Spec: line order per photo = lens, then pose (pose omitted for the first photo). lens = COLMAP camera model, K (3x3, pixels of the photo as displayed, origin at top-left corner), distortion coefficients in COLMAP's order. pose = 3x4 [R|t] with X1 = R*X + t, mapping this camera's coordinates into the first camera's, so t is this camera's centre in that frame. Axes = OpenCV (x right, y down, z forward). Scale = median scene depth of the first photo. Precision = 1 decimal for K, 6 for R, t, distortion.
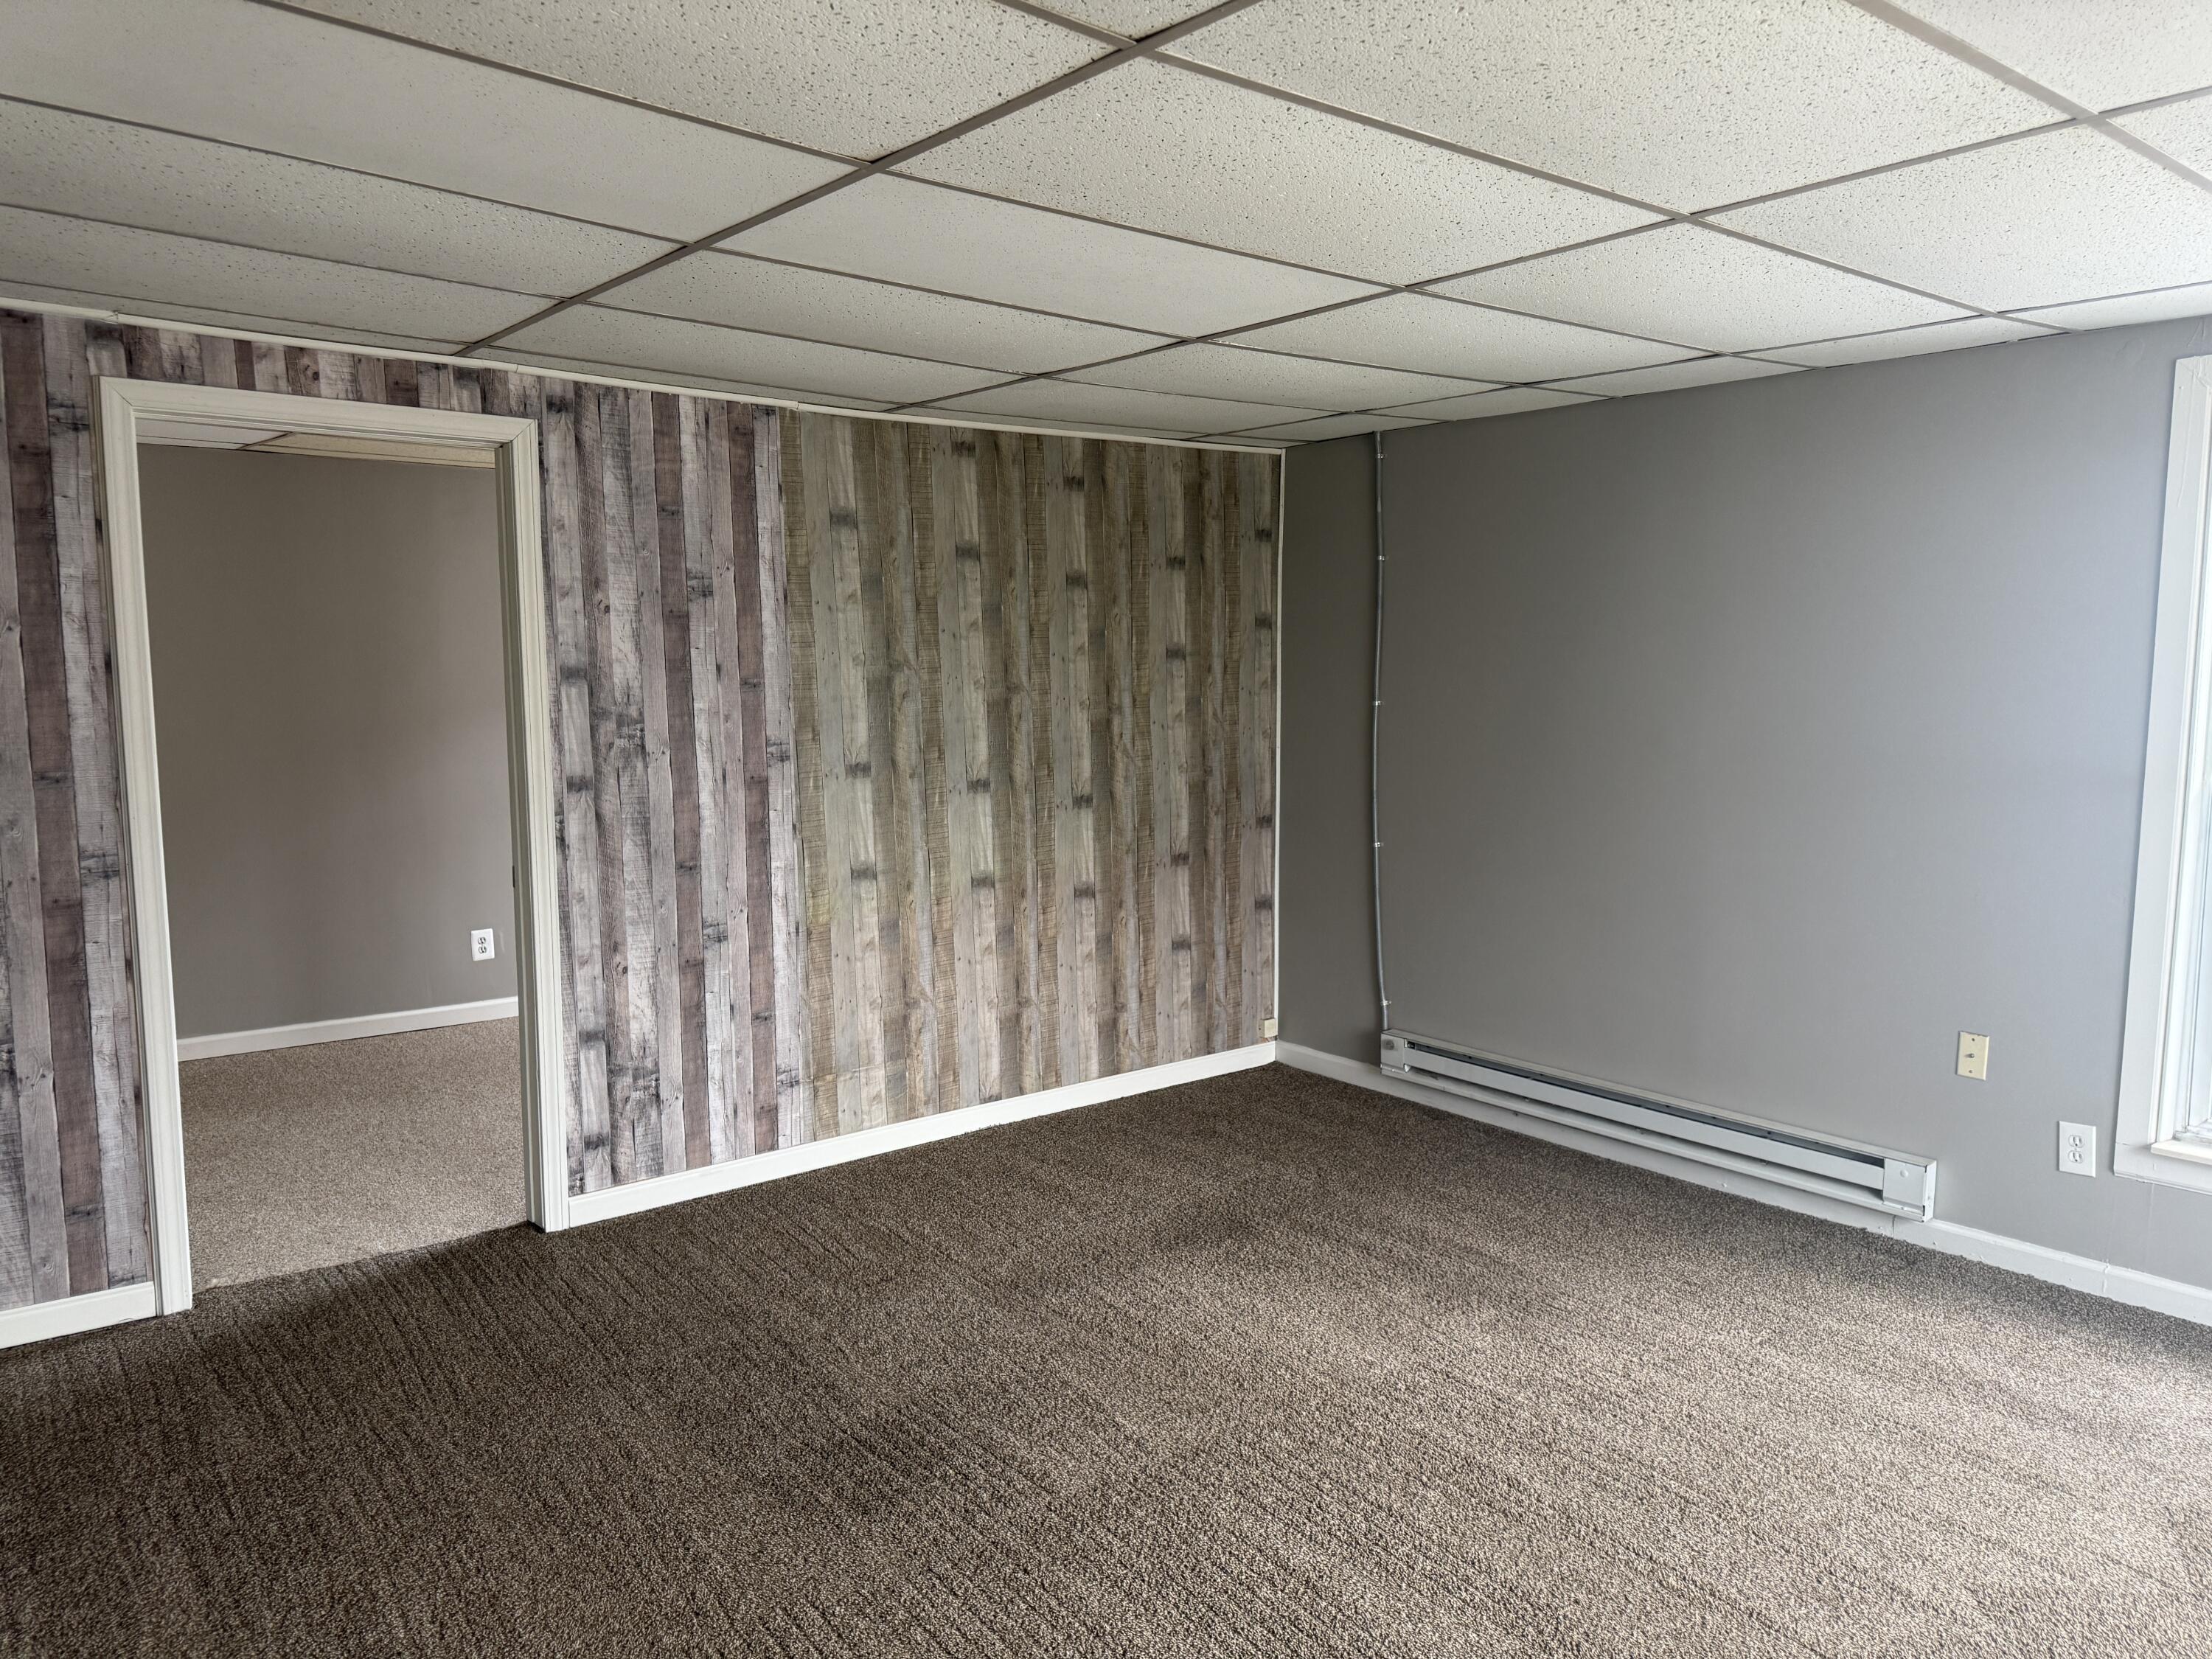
lens RADIAL K [[1565.5, 0, 1080.4], [0, 1565.5, 829.1], [0, 0, 1]] dist [0.103457, -0.150642]
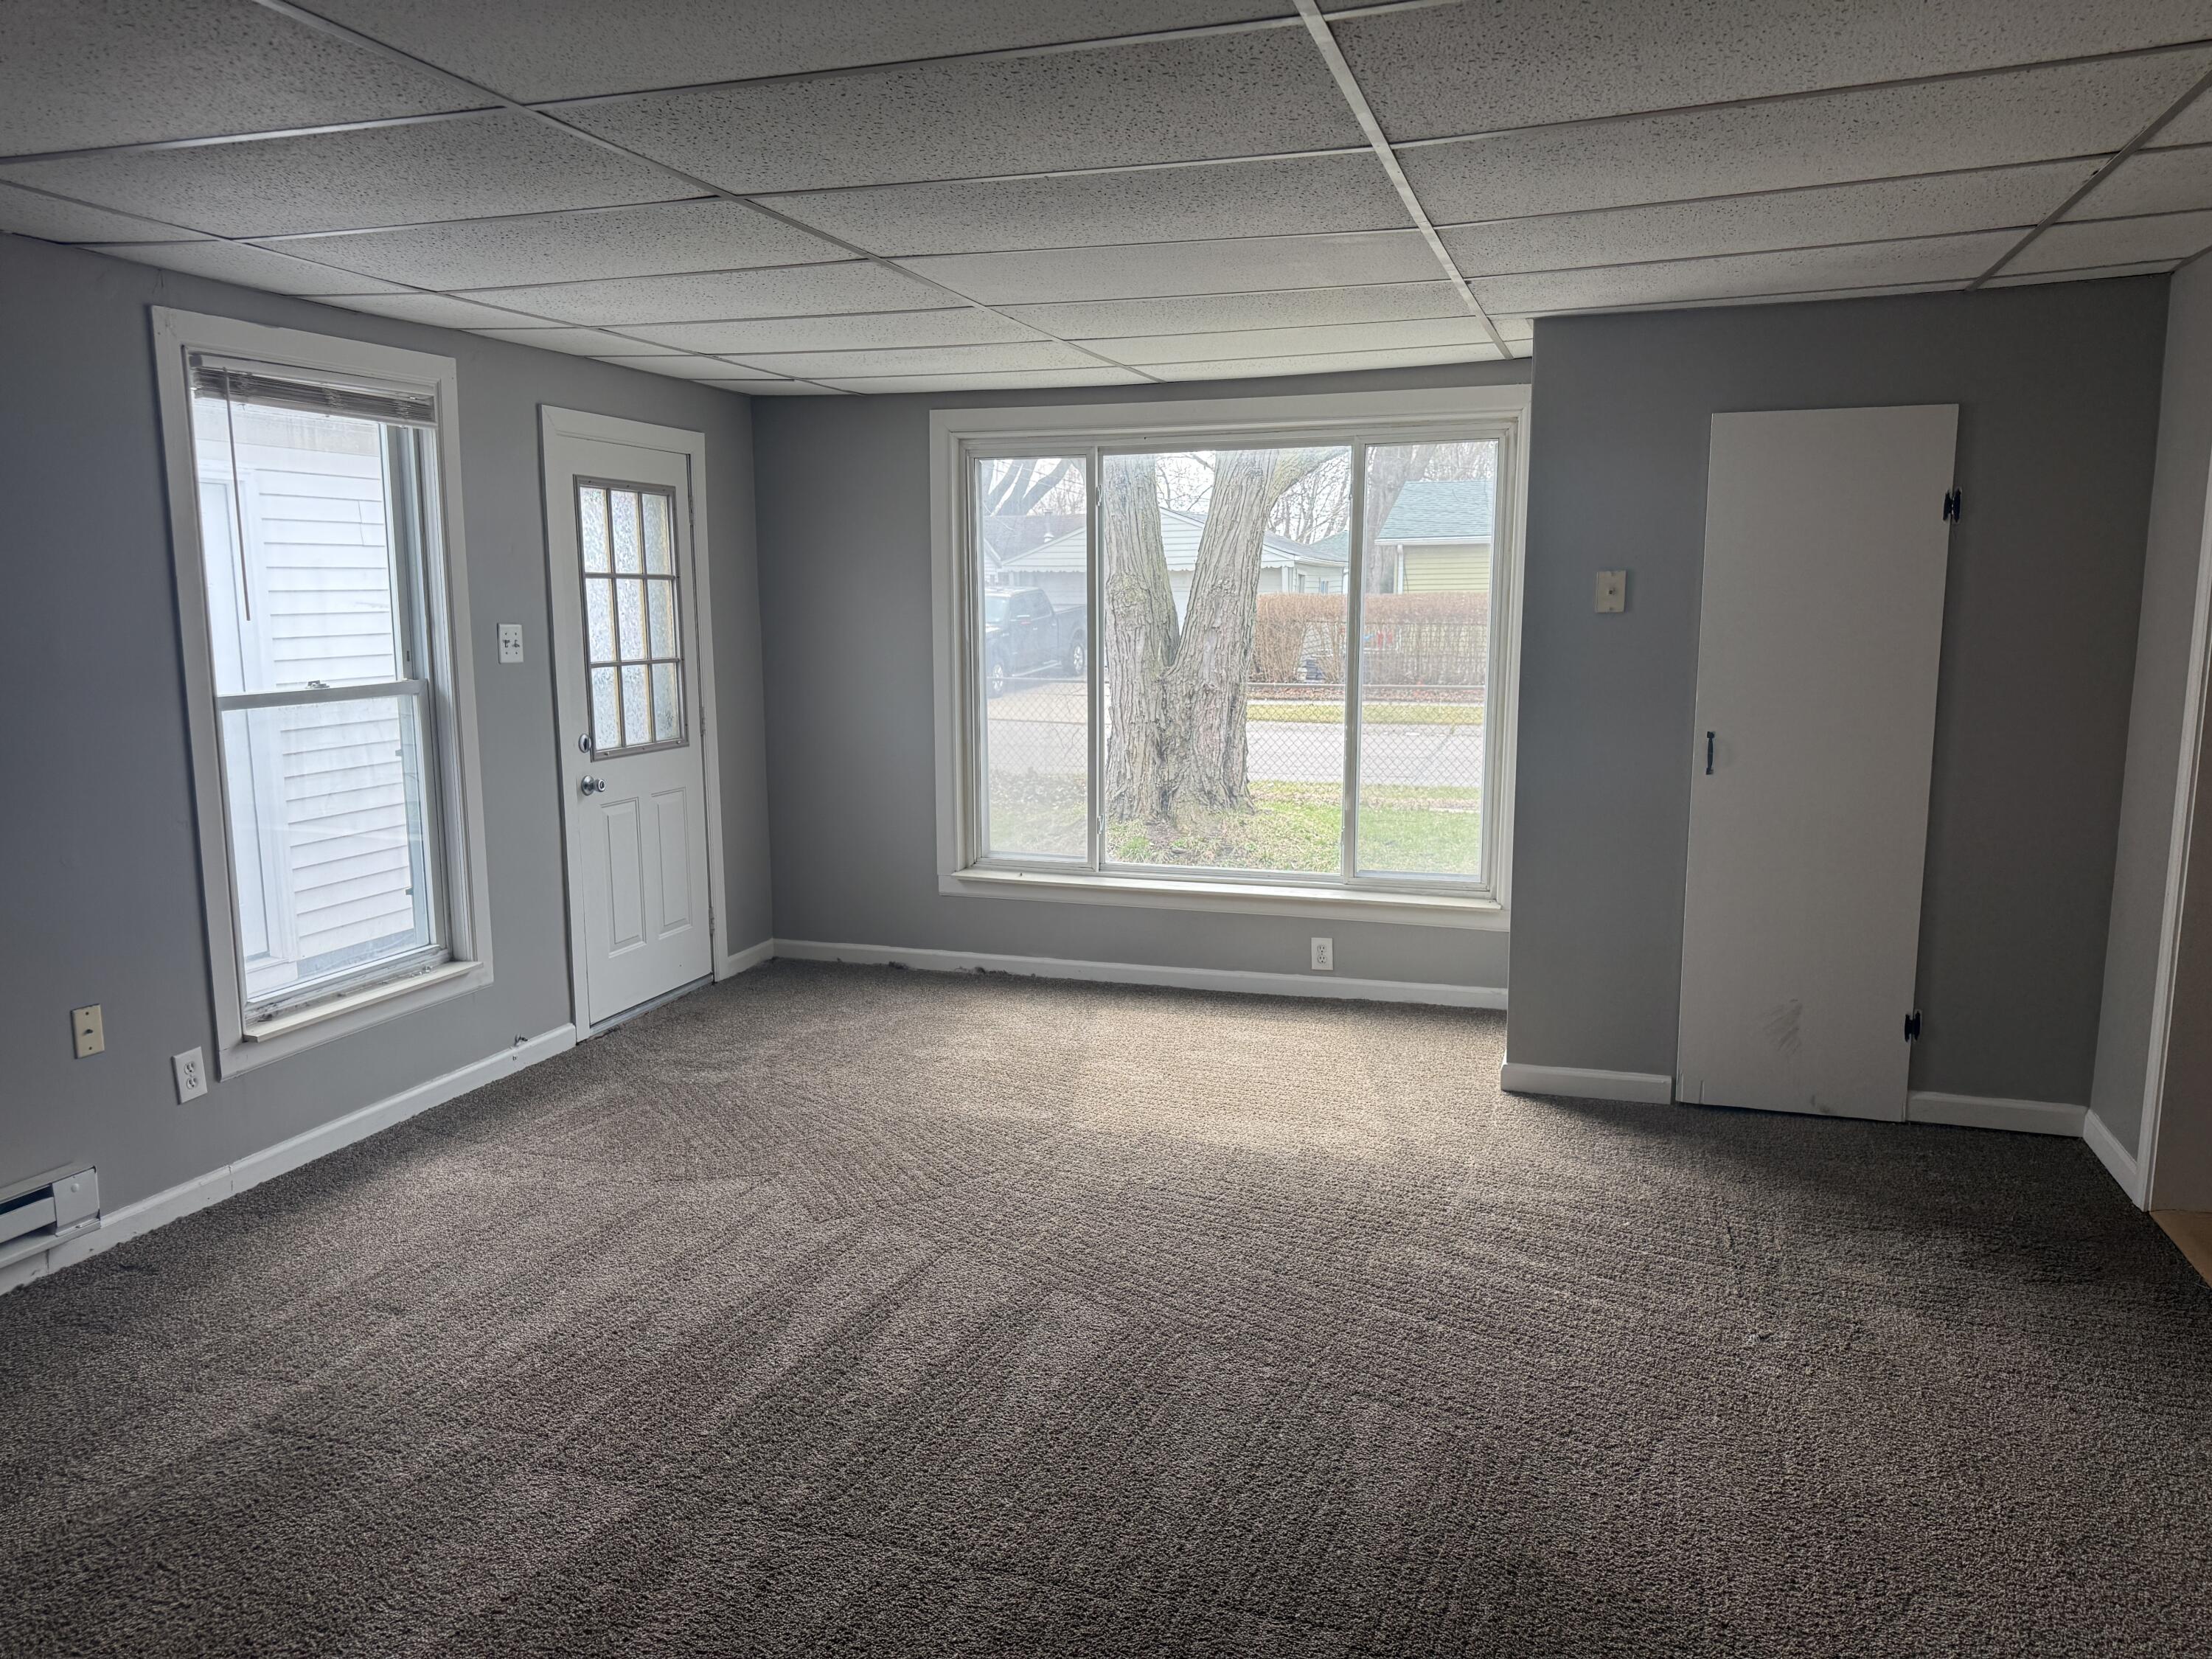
lens RADIAL K [[1572.1, 0, 1094.4], [0, 1572.1, 838.2], [0, 0, 1]] dist [0.162710, -0.327411]
pose [[-0.526050, -0.134914, 0.839684, -0.520192], [0.092515, 0.972399, 0.214197, -0.112858], [-0.845407, 0.190362, -0.499049, 0.991754]]
